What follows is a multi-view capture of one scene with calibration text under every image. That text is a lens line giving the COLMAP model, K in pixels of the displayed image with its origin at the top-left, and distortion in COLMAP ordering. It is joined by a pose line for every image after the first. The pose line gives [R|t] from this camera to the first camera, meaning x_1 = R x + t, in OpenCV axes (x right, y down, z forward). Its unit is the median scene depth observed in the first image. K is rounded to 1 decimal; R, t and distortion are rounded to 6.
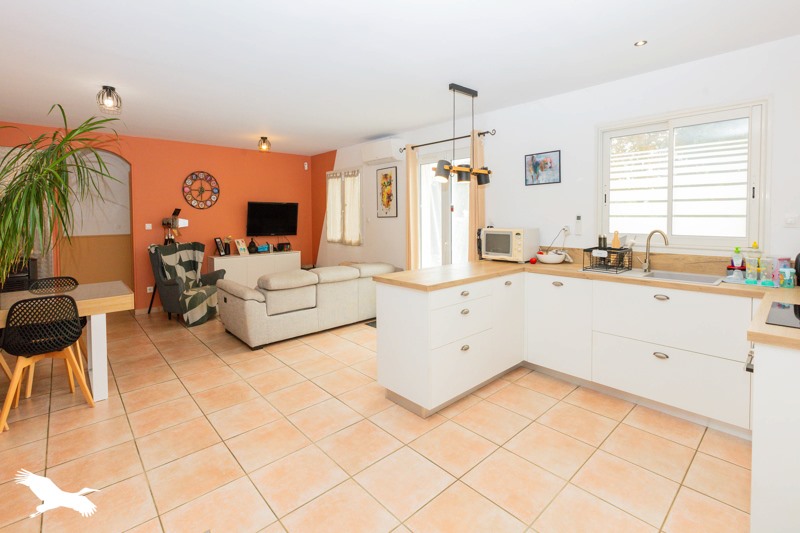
lens RADIAL K [[371.0, 0, 398.9], [0, 371.0, 241.5], [0, 0, 1]] dist [-0.001469, -0.000177]
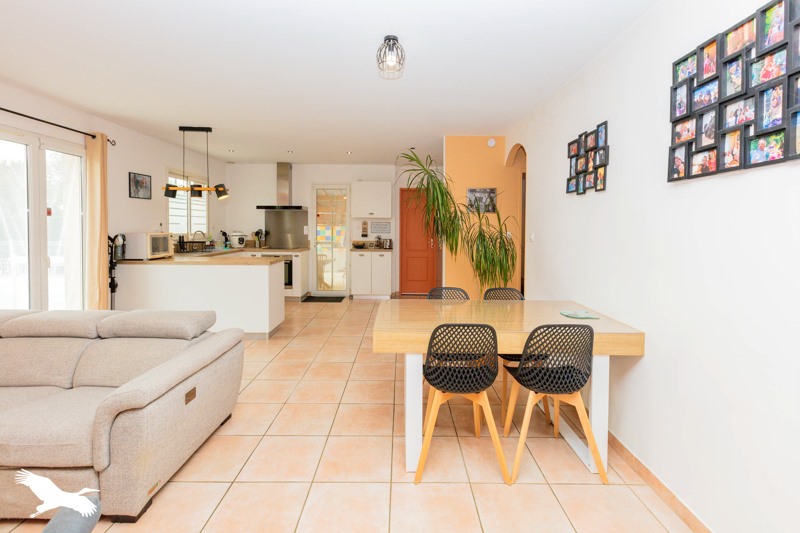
lens RADIAL K [[371.0, 0, 398.9], [0, 371.0, 241.5], [0, 0, 1]] dist [-0.001469, -0.000177]
pose [[-0.737224, -0.012935, 0.675525, -1.172356], [0.061122, 0.994440, 0.085747, -0.061760], [-0.672879, 0.104504, -0.732334, 1.382379]]
